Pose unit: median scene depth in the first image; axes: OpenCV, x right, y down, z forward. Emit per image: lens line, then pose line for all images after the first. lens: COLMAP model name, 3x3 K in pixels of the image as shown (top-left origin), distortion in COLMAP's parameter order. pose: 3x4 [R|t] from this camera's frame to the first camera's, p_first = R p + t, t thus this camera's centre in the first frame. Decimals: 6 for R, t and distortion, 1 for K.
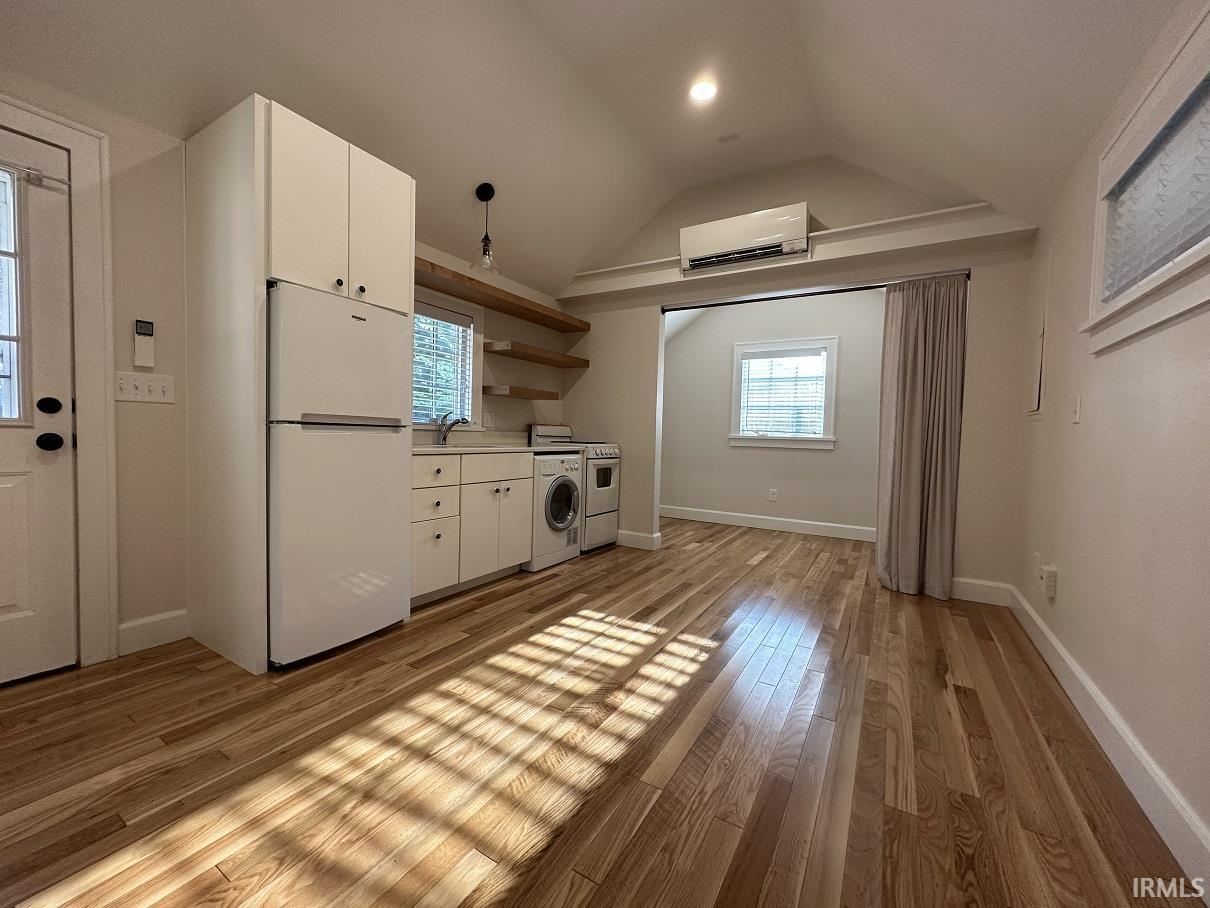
lens RADIAL K [[479.2, 0, 603.7], [0, 479.2, 453.7], [0, 0, 1]] dist [-0.002178, 0.000215]
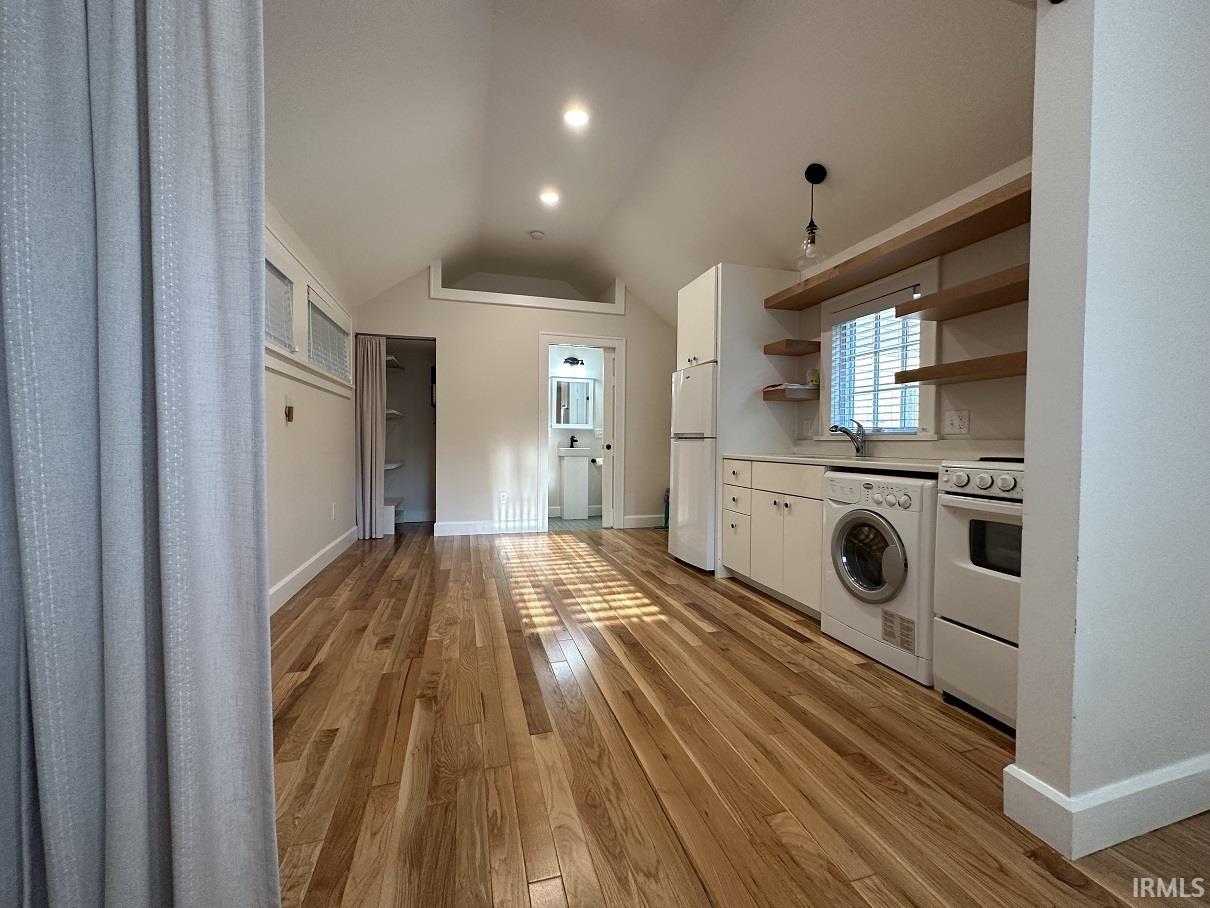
lens RADIAL K [[479.2, 0, 603.7], [0, 479.2, 453.7], [0, 0, 1]] dist [-0.002178, 0.000215]
pose [[-0.673363, -0.016038, -0.739138, 0.754206], [-0.058735, 0.997765, 0.031858, -0.030465], [0.736976, 0.064866, -0.672800, 1.500289]]
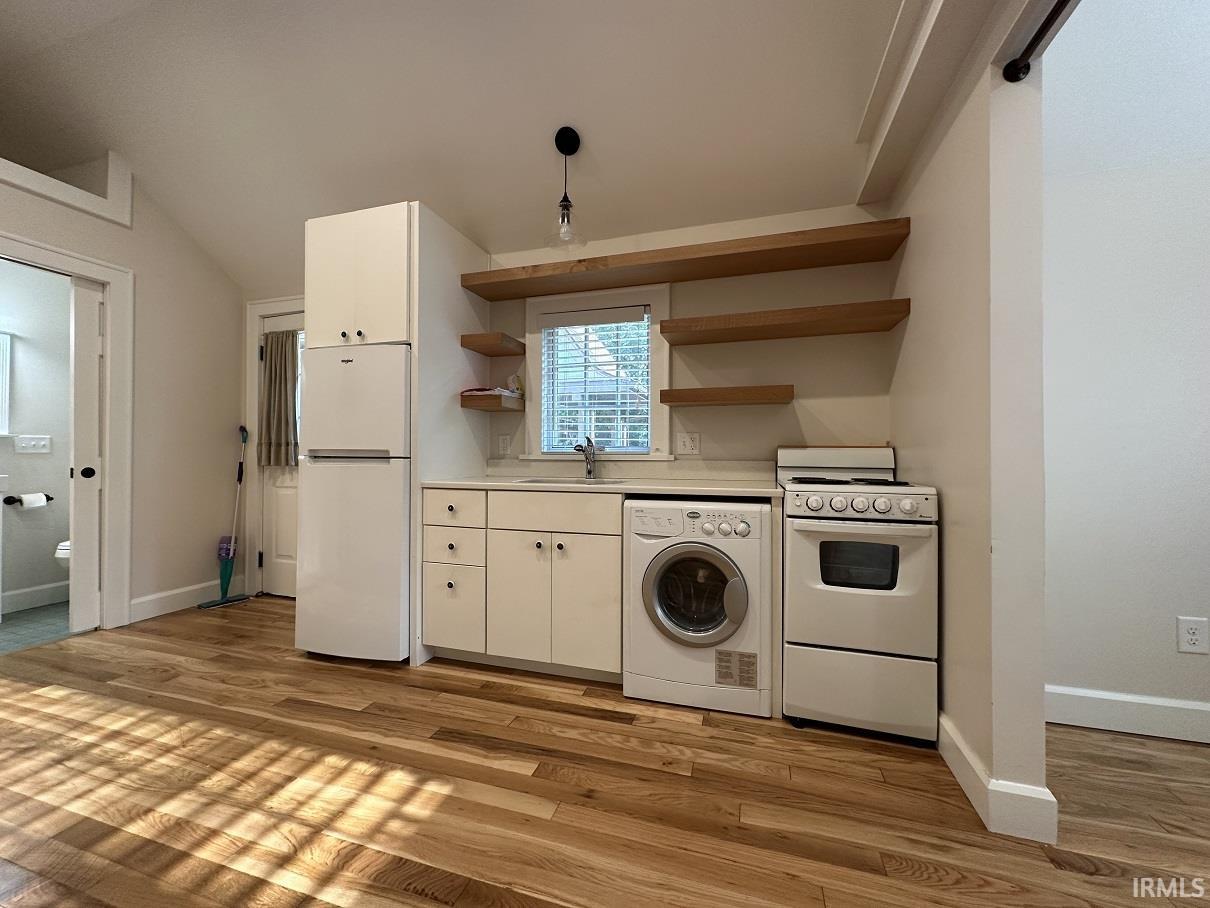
lens RADIAL K [[479.2, 0, 603.7], [0, 479.2, 453.7], [0, 0, 1]] dist [-0.002178, 0.000215]
pose [[0.245425, -0.031438, -0.968906, 0.529839], [-0.036473, 0.998467, -0.041636, -0.033637], [0.968729, 0.045557, 0.243902, 0.997978]]
